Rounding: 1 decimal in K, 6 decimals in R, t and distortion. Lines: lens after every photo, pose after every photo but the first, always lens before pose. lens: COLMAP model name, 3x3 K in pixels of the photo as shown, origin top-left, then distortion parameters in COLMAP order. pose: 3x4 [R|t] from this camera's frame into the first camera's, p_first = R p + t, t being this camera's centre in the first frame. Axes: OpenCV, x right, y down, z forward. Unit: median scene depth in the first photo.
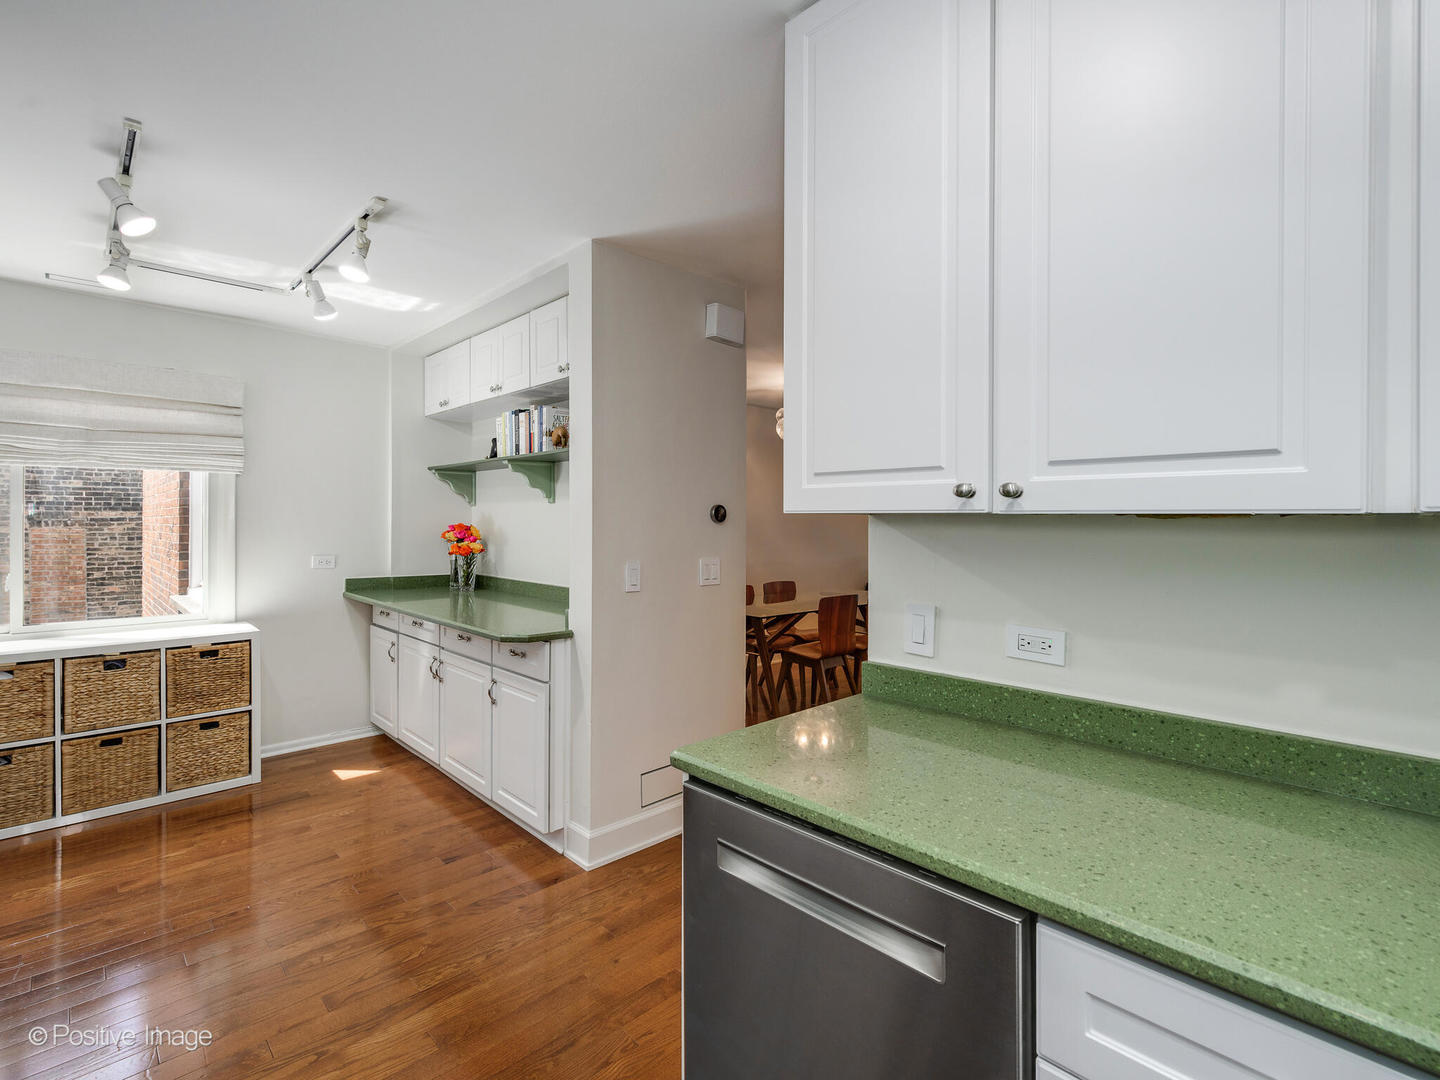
lens RADIAL K [[687.0, 0, 720.2], [0, 687.0, 526.9], [0, 0, 1]] dist [-0.000078, -0.000133]
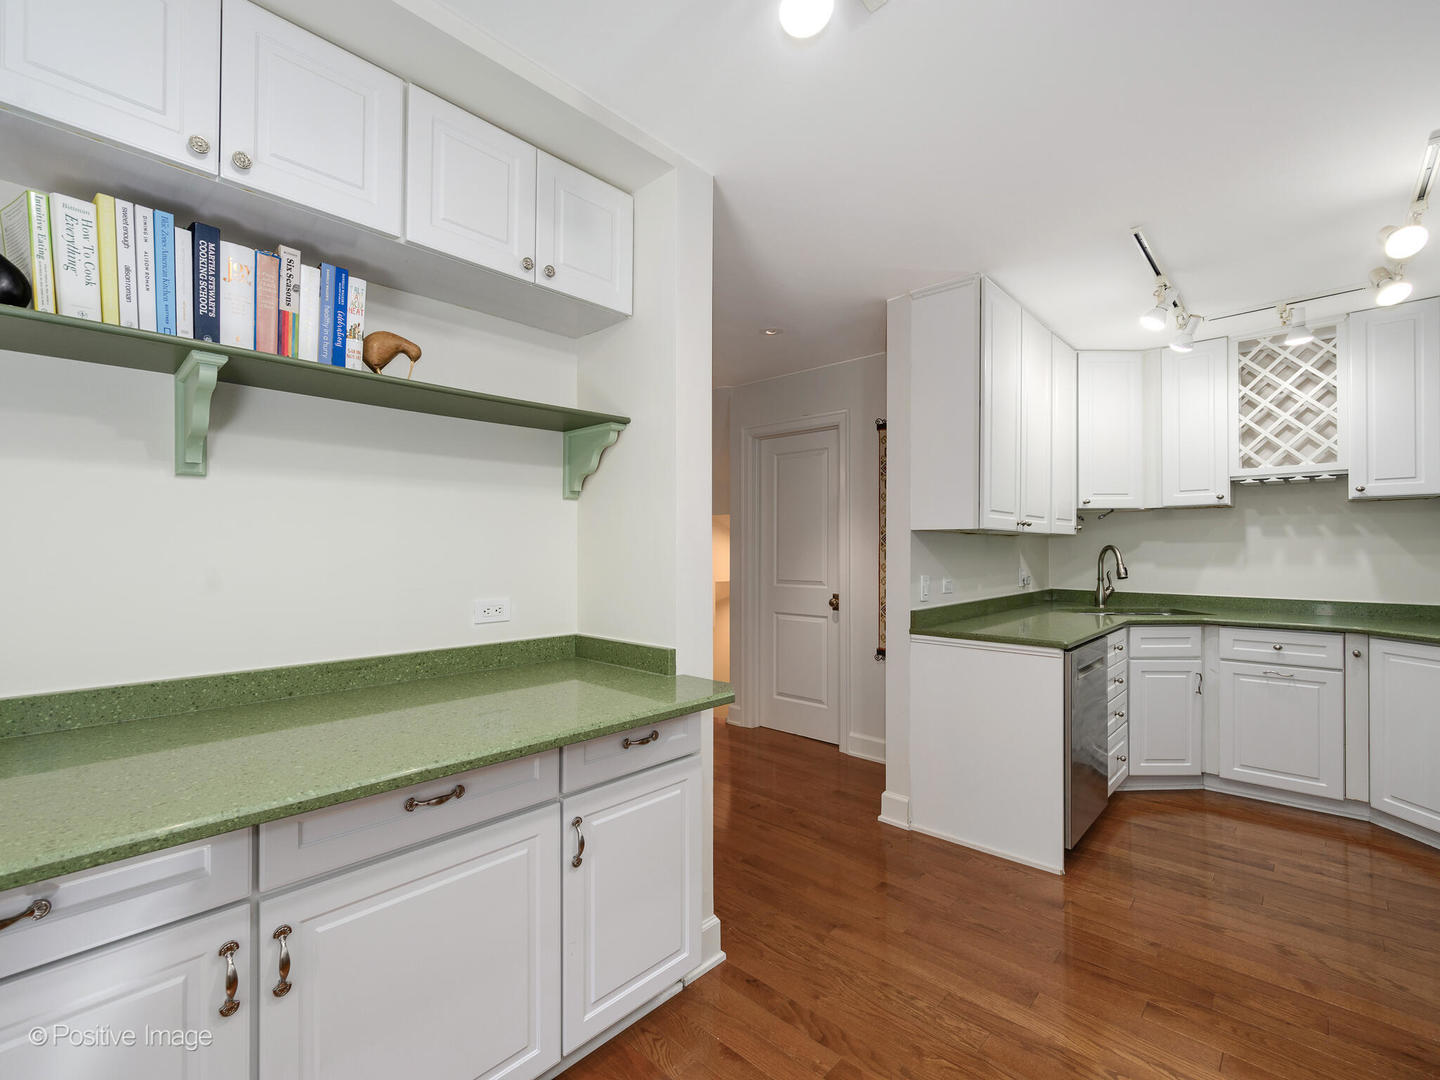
lens RADIAL K [[633.9, 0, 726.6], [0, 633.9, 548.5], [0, 0, 1]] dist [-0.005221, -0.000679]
pose [[-0.055687, -0.005115, 0.998435, -0.770898], [0.008421, 0.999949, 0.005592, 0.010525], [-0.998413, 0.008720, -0.055642, 0.853356]]
